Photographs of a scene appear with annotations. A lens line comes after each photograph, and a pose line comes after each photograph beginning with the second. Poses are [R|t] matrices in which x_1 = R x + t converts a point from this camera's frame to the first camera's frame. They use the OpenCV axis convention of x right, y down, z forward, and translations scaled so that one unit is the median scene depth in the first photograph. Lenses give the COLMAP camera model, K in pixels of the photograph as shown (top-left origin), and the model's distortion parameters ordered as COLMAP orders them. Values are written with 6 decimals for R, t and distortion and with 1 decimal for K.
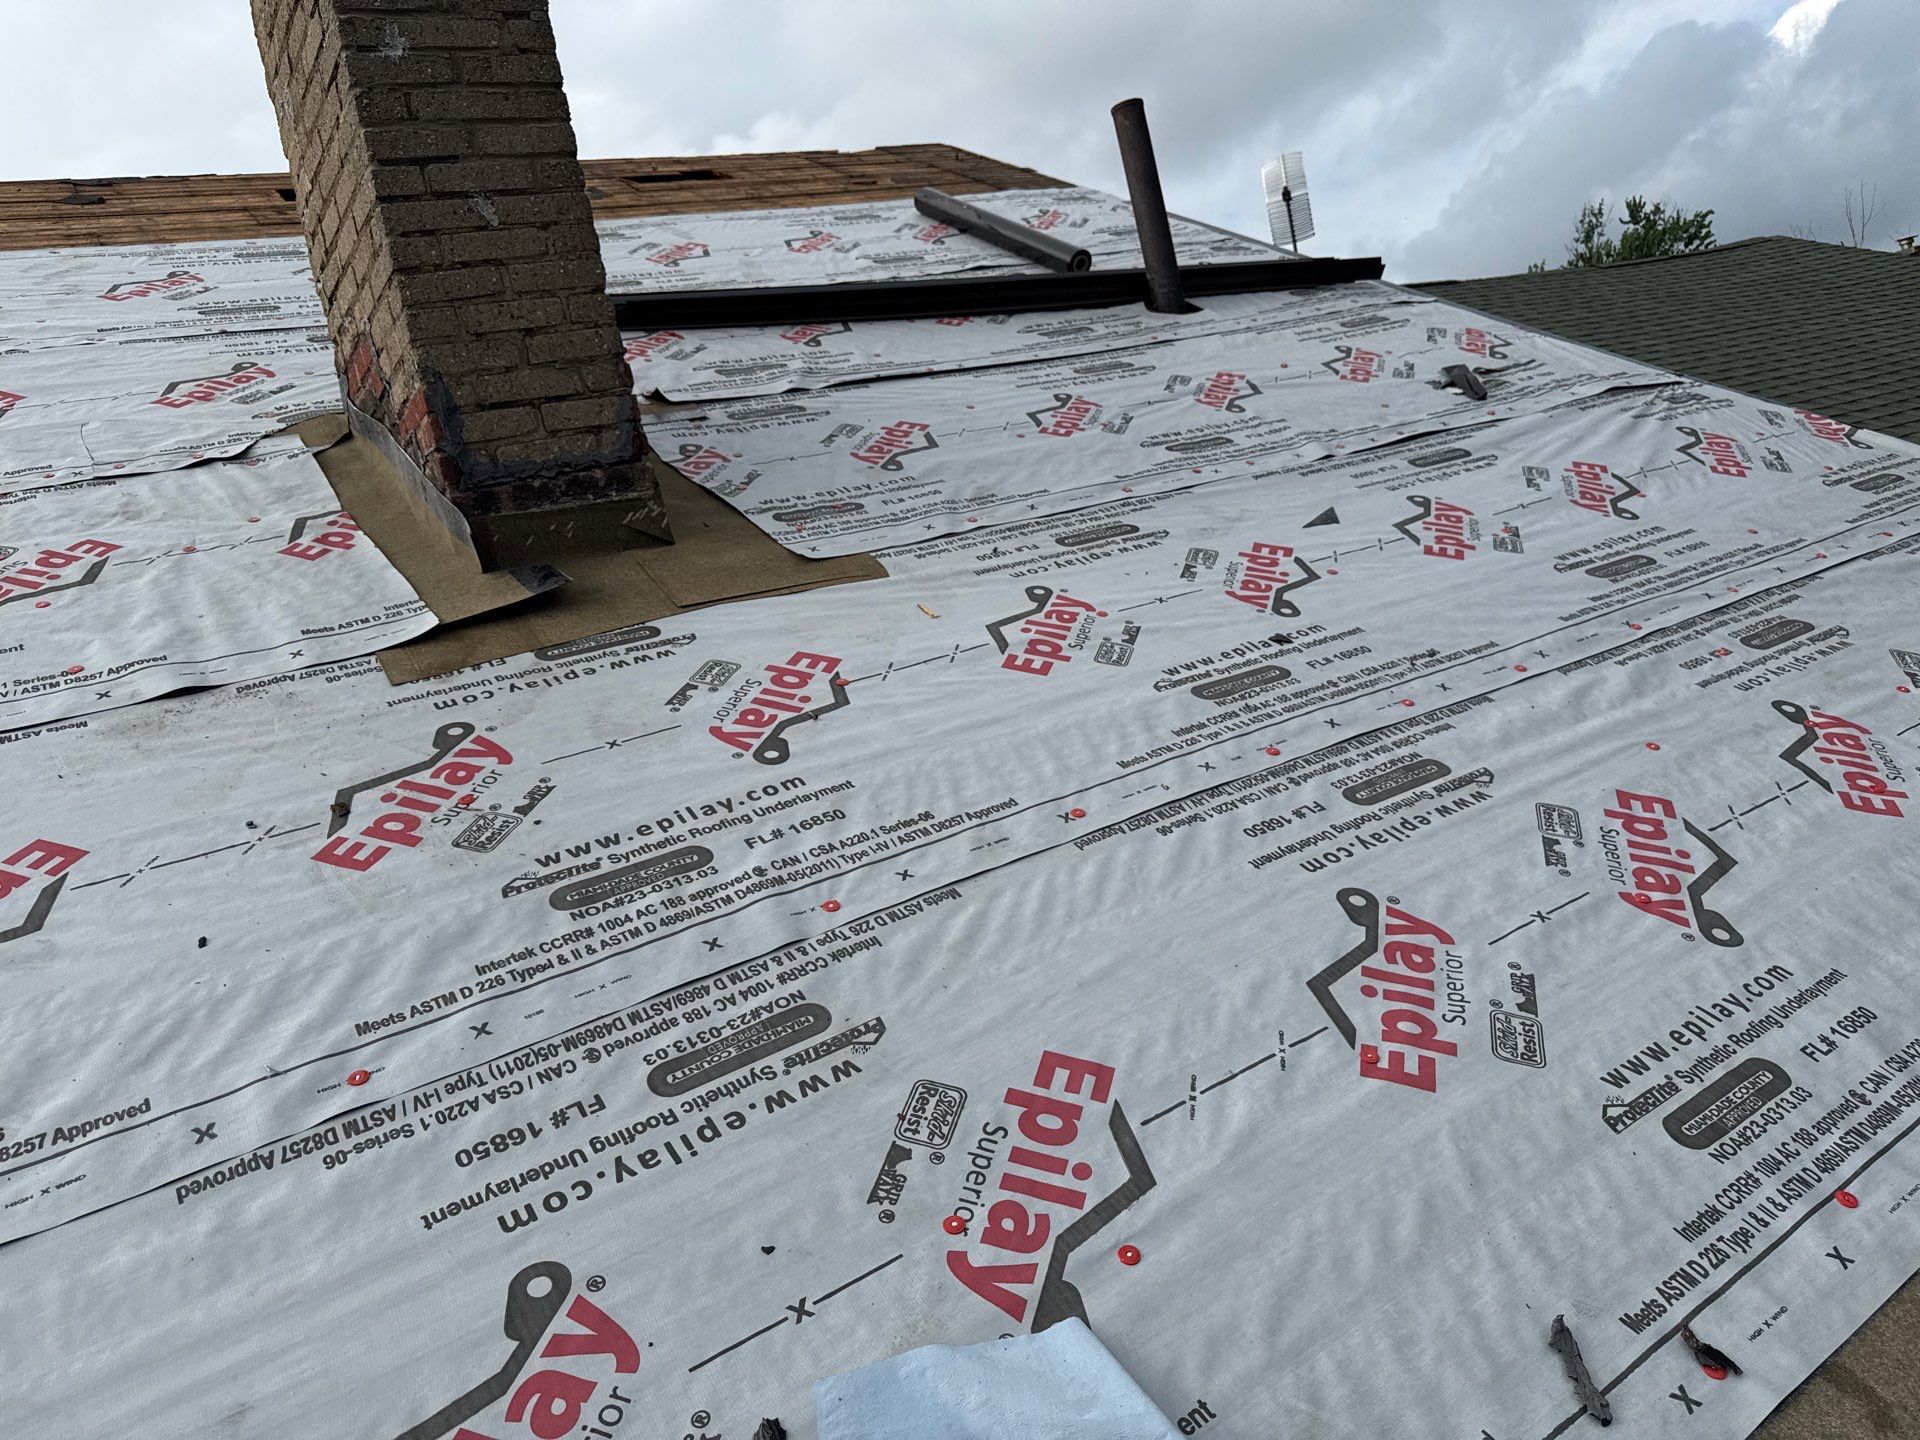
lens RADIAL K [[1296.1, 0, 954.2], [0, 1296.1, 755.7], [0, 0, 1]] dist [0.071384, -0.079563]
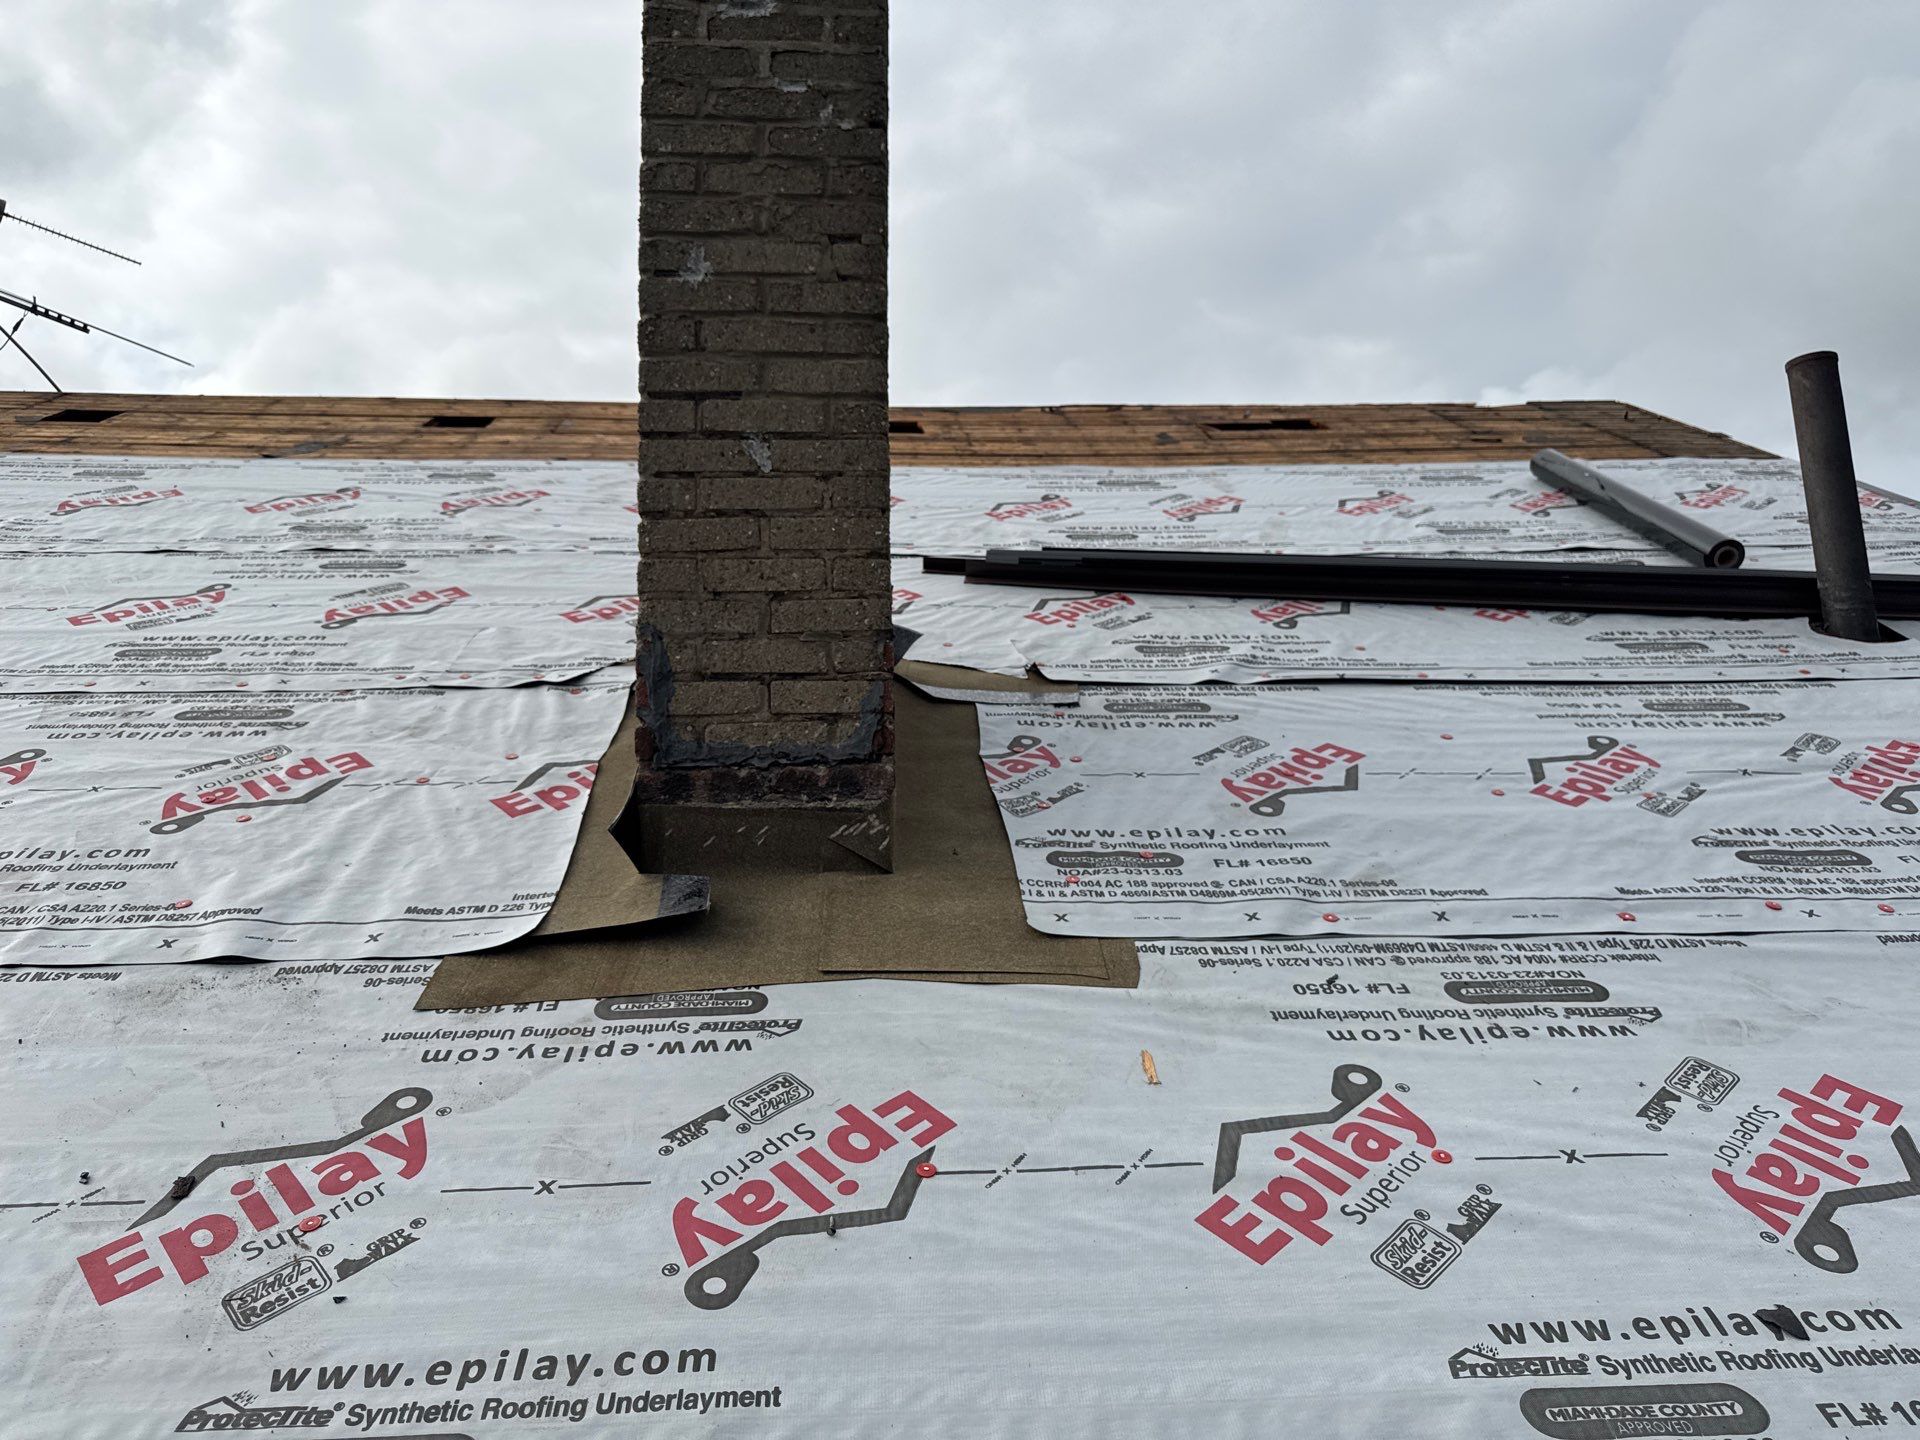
lens RADIAL K [[1296.1, 0, 954.2], [0, 1296.1, 755.7], [0, 0, 1]] dist [0.071384, -0.079563]
pose [[0.866296, 0.166665, -0.470907, 0.147946], [-0.241514, 0.964939, -0.102784, -0.145579], [0.437266, 0.202772, 0.876175, 0.305384]]
